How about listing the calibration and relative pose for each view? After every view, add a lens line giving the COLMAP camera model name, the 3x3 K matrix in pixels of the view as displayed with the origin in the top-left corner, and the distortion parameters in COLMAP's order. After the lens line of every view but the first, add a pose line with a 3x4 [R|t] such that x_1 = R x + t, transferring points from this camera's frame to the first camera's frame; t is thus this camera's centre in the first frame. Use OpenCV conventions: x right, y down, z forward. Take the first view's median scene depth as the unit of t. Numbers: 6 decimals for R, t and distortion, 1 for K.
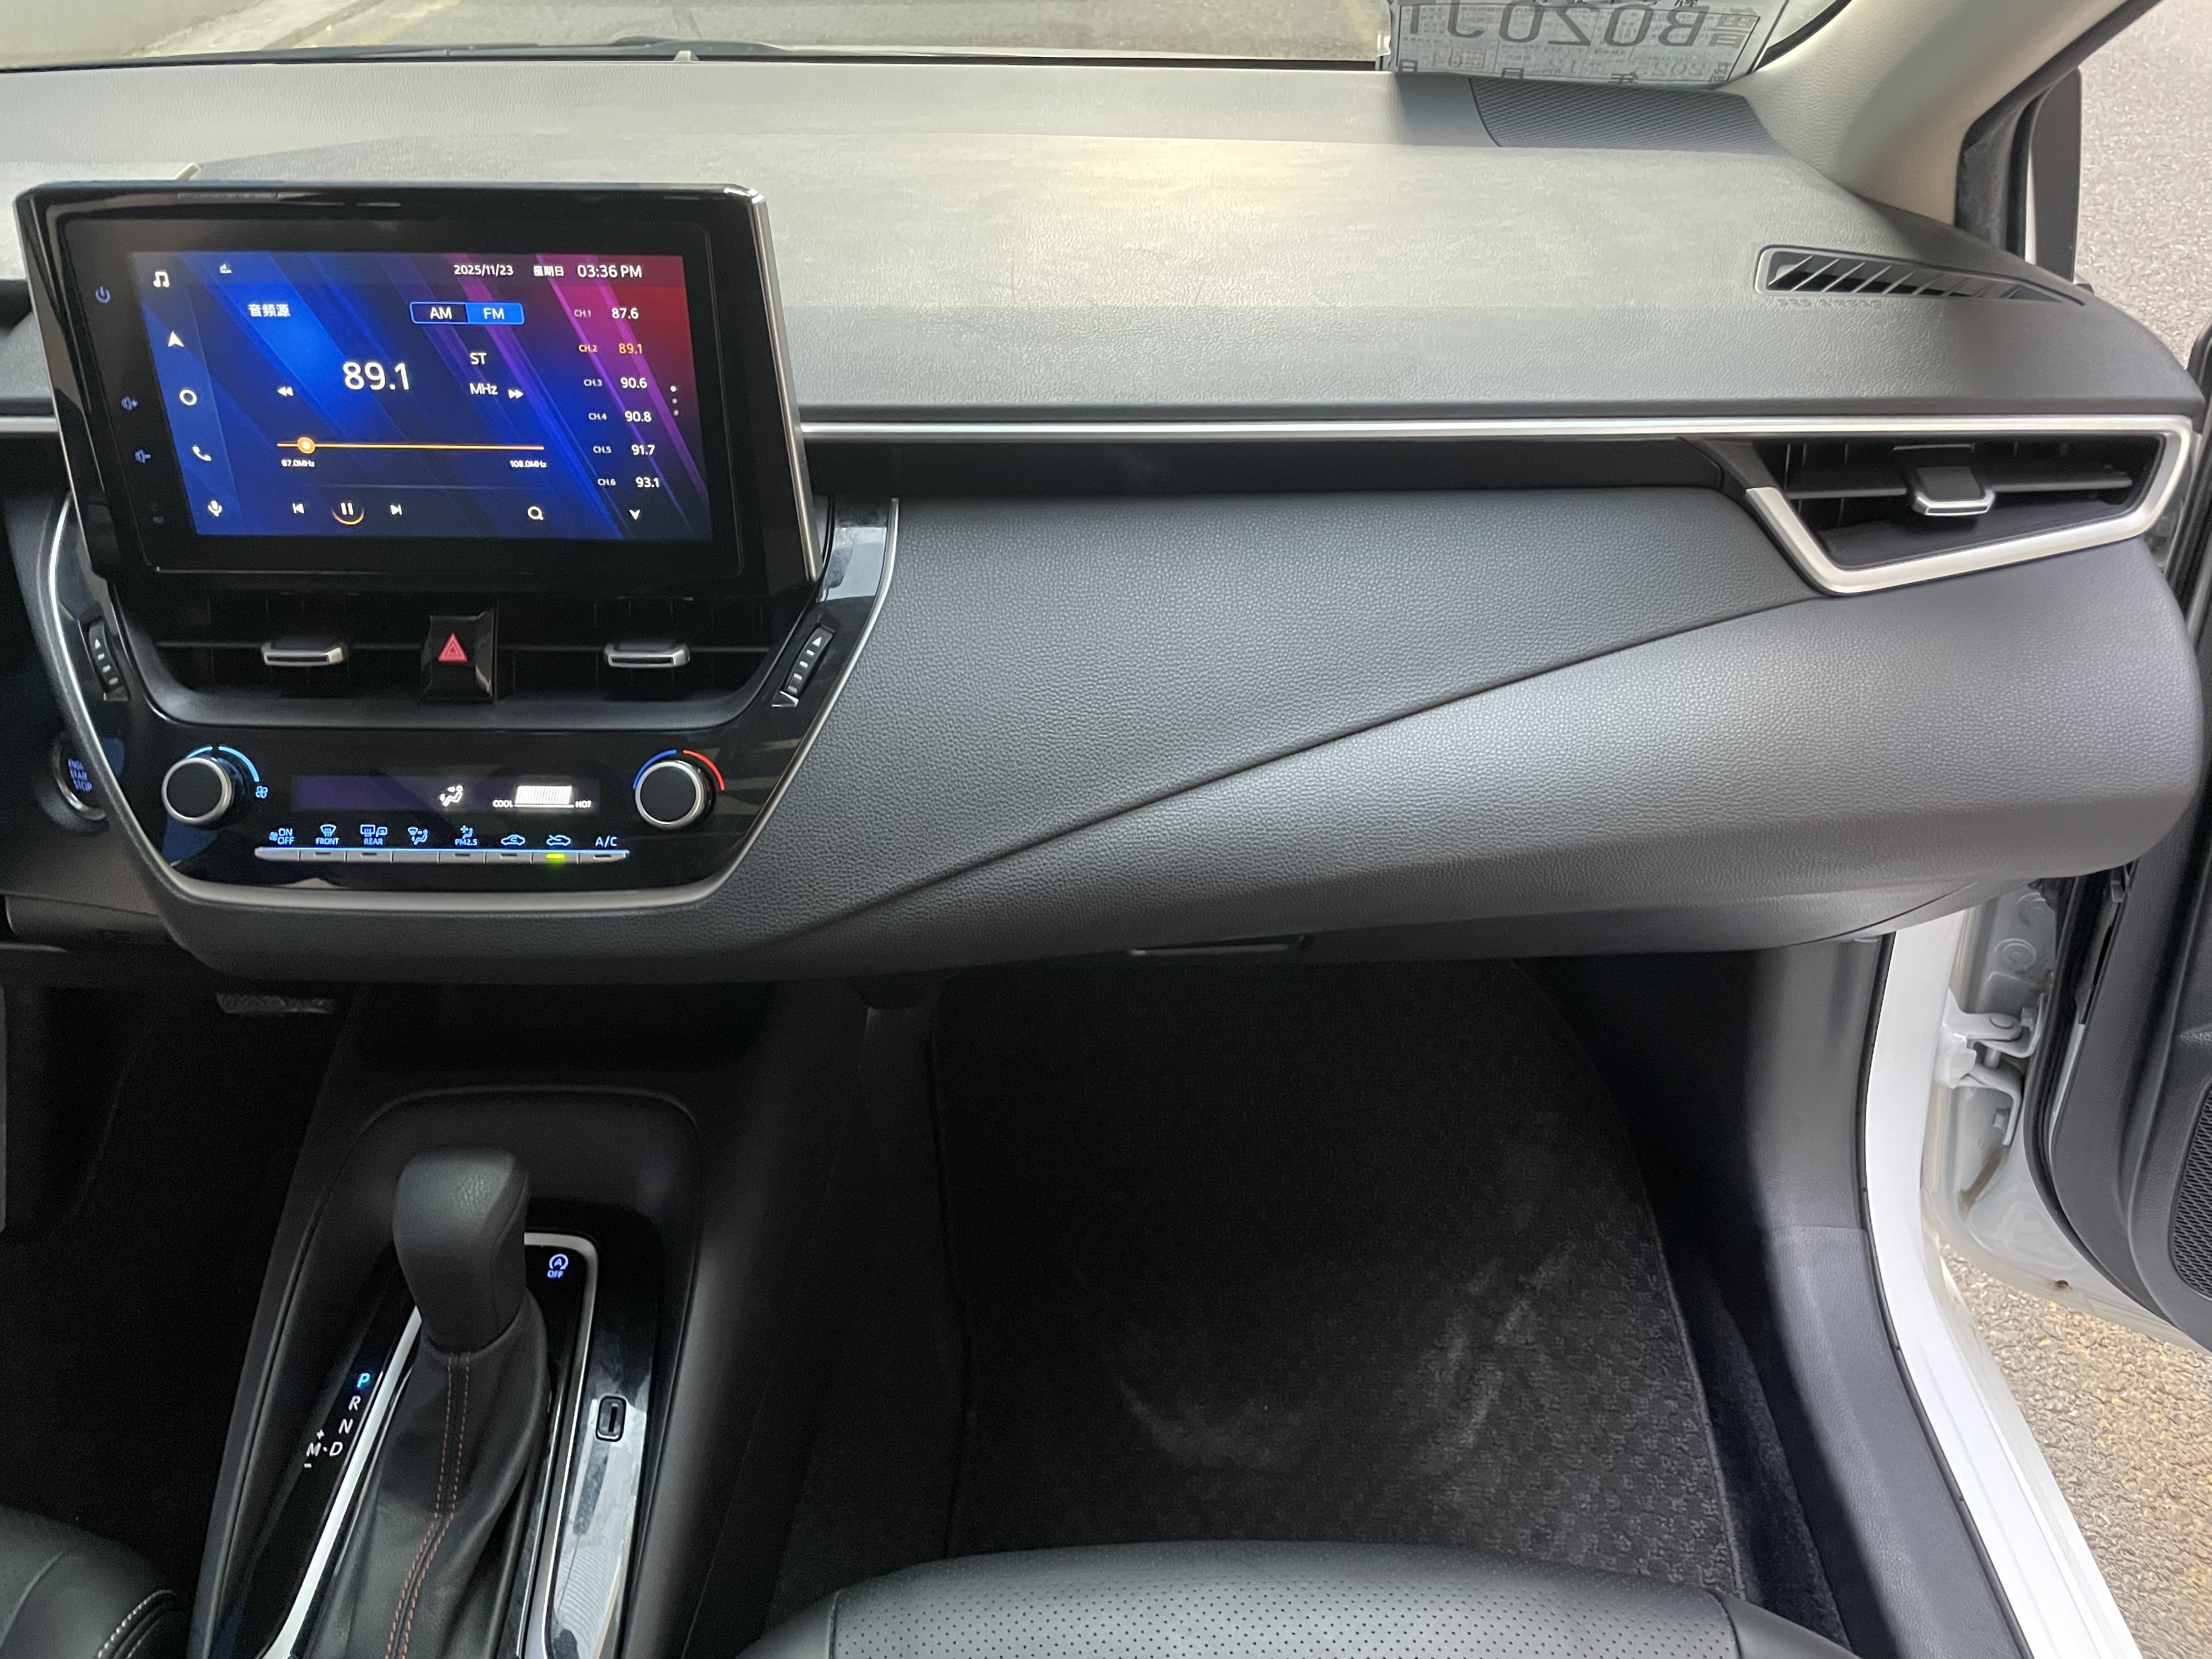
lens RADIAL K [[1668.9, 0, 1103.0], [0, 1668.9, 803.8], [0, 0, 1]] dist [0.073080, -0.097737]
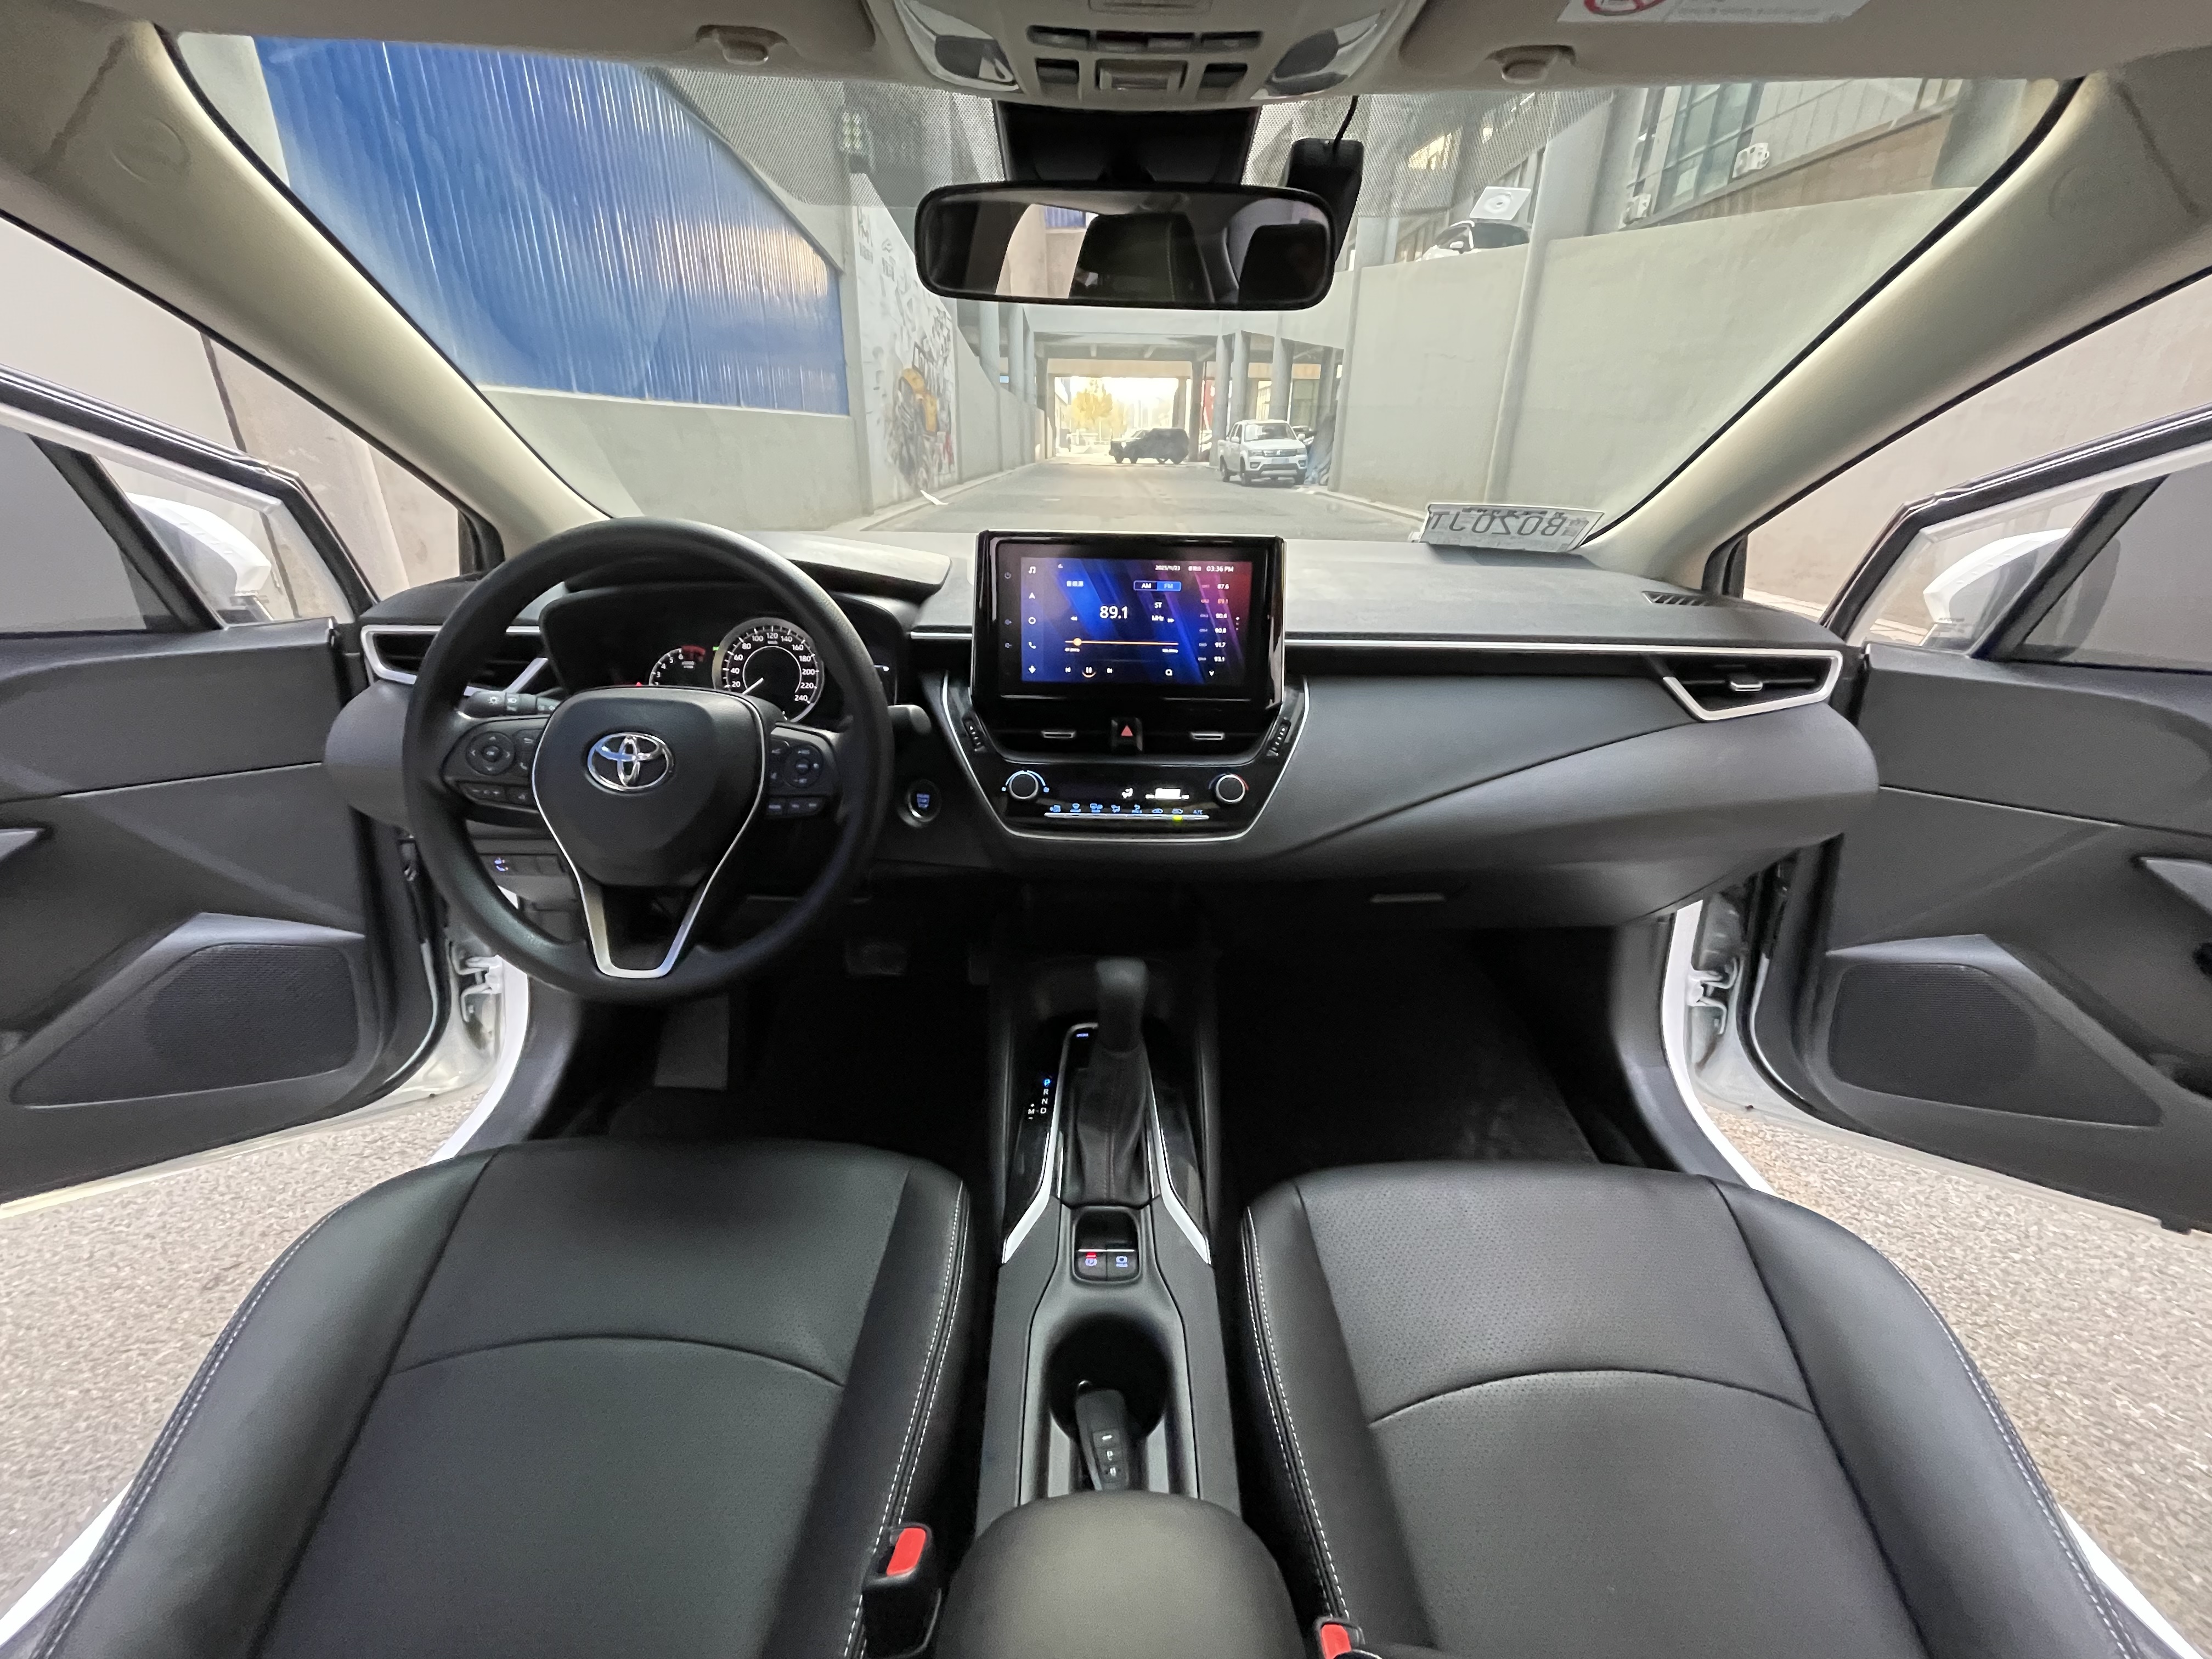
lens RADIAL K [[886.3, 0, 1101.6], [0, 886.3, 834.5], [0, 0, 1]] dist [-0.005951, -0.000033]
pose [[0.999449, 0.009557, 0.031789, -0.460866], [-0.003816, 0.984392, -0.175951, 0.261194], [-0.032974, 0.175733, 0.983886, -0.163640]]
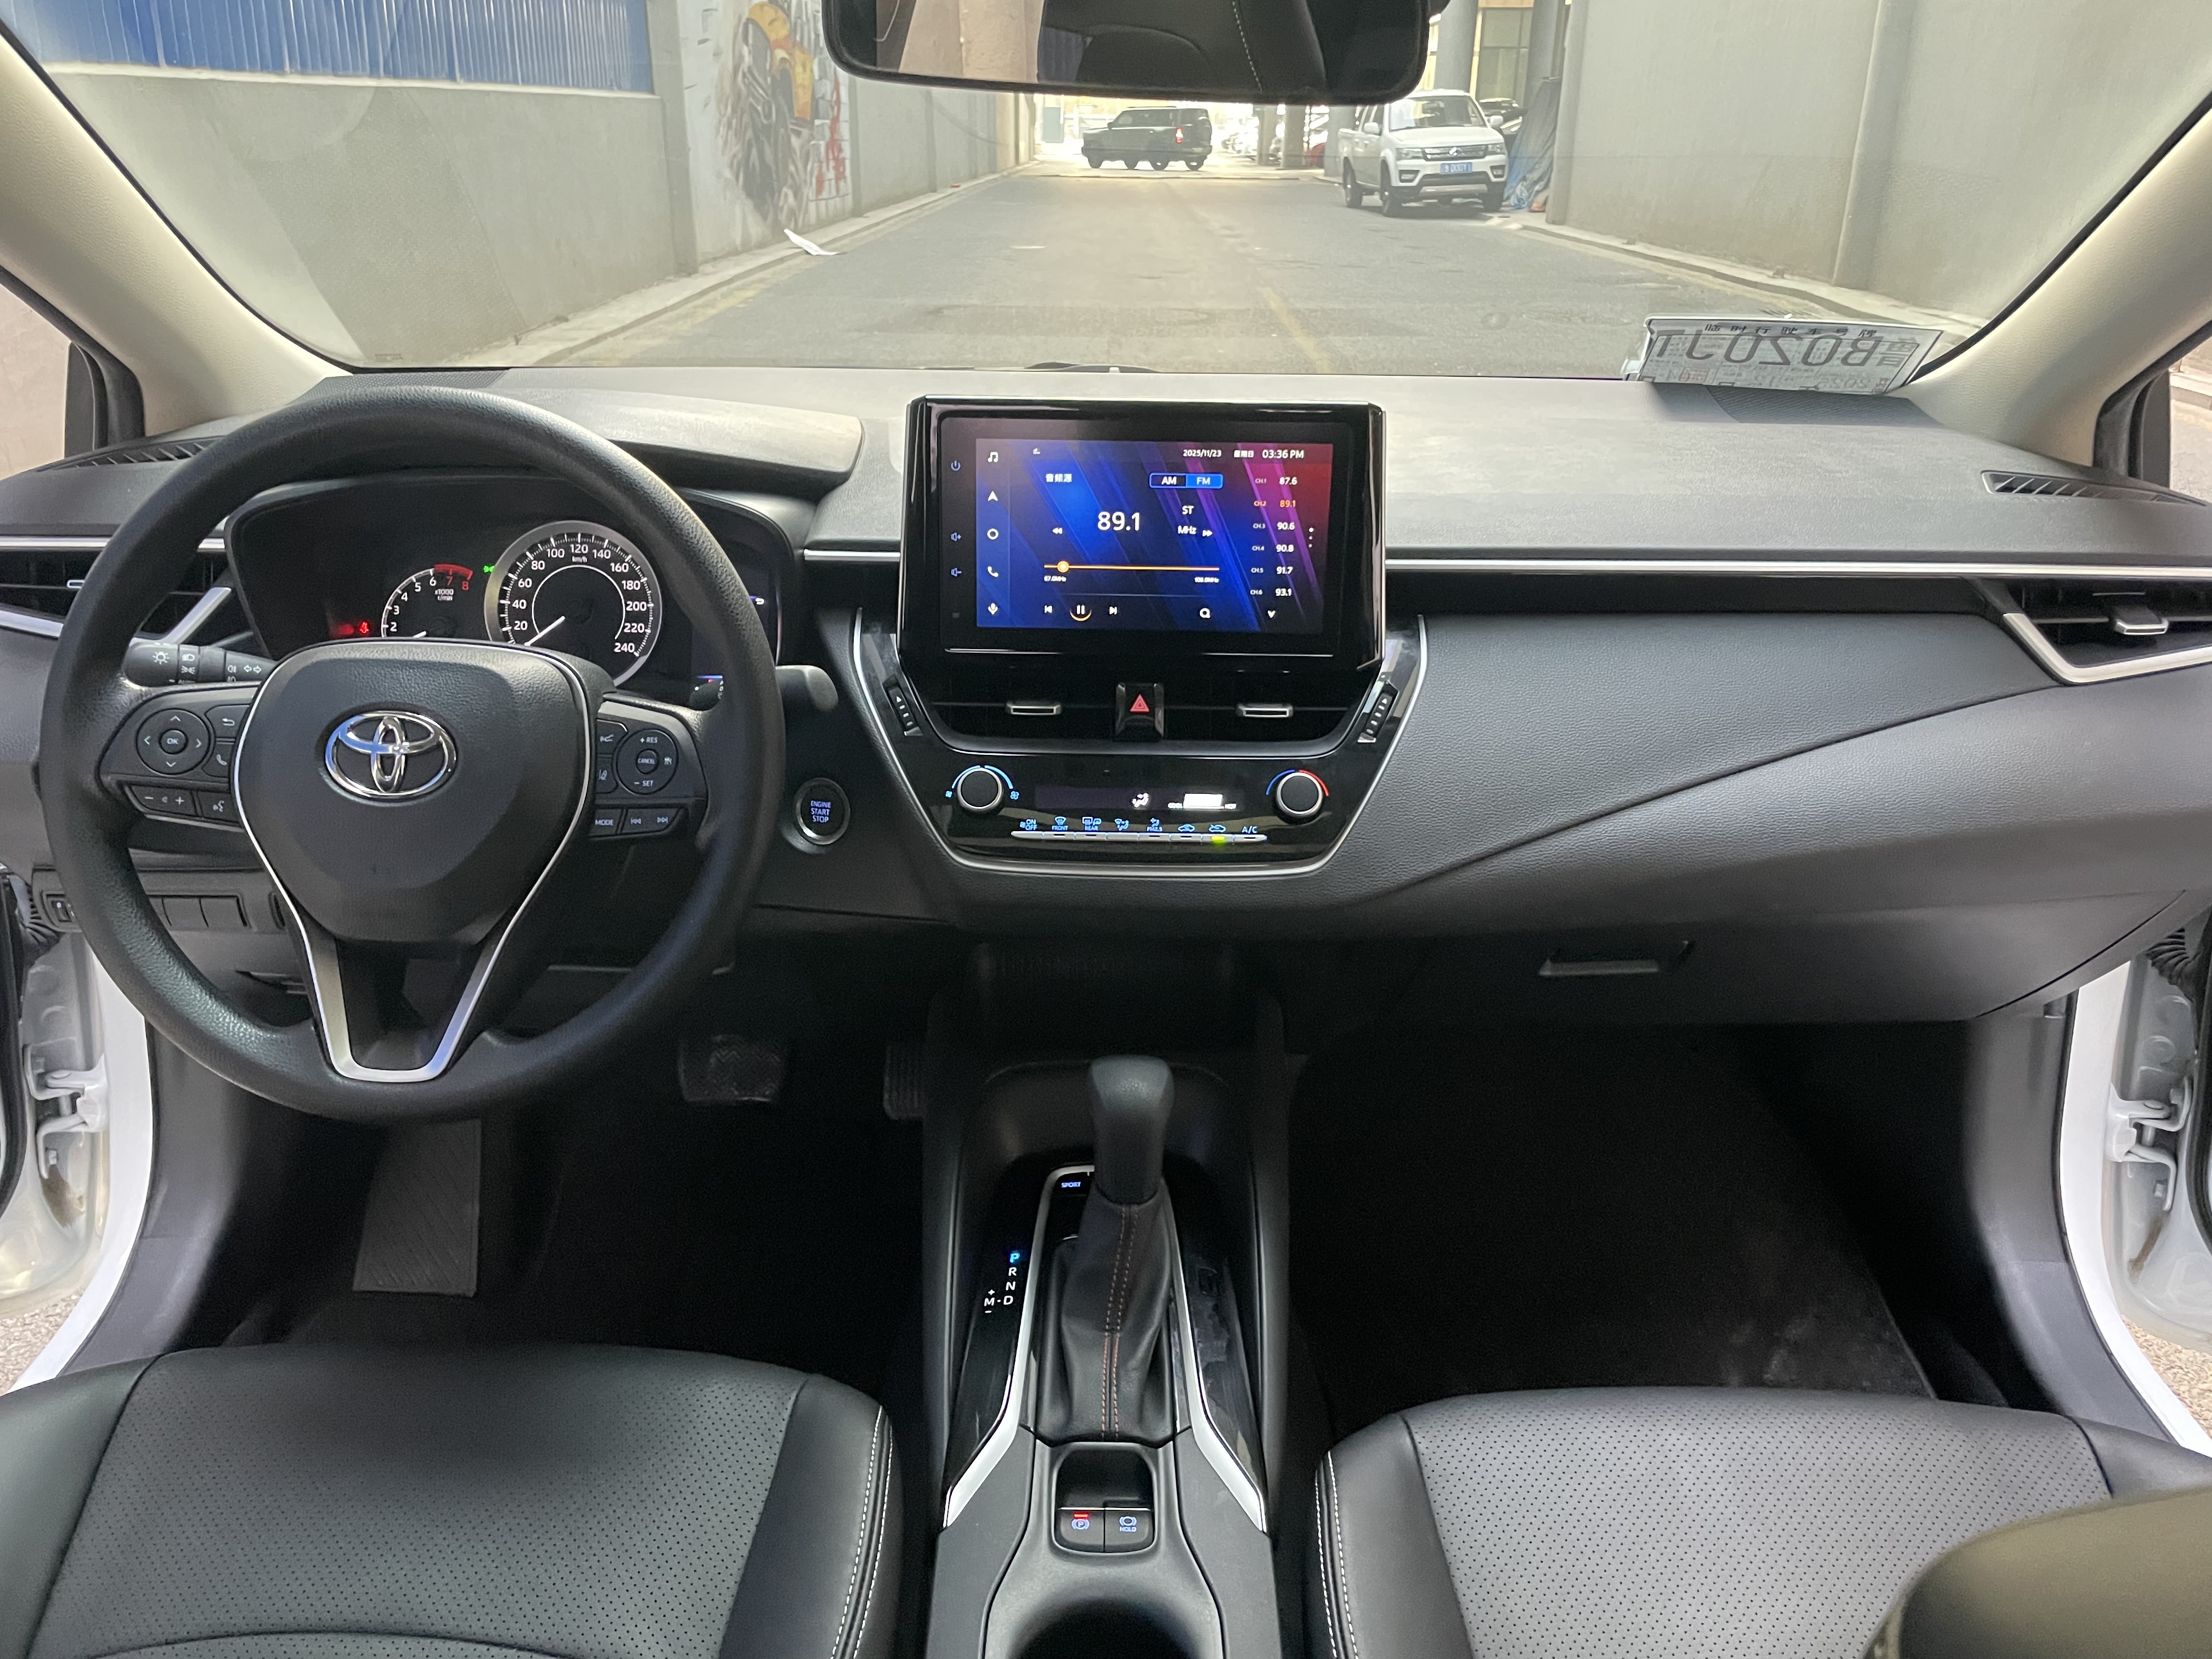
lens RADIAL K [[1663.6, 0, 1091.4], [0, 1663.6, 820.3], [0, 0, 1]] dist [0.083865, -0.114002]
pose [[0.999846, 0.010686, 0.013898, -0.450983], [-0.007626, 0.978933, -0.204040, 0.308300], [-0.015786, 0.203902, 0.978864, -0.411000]]
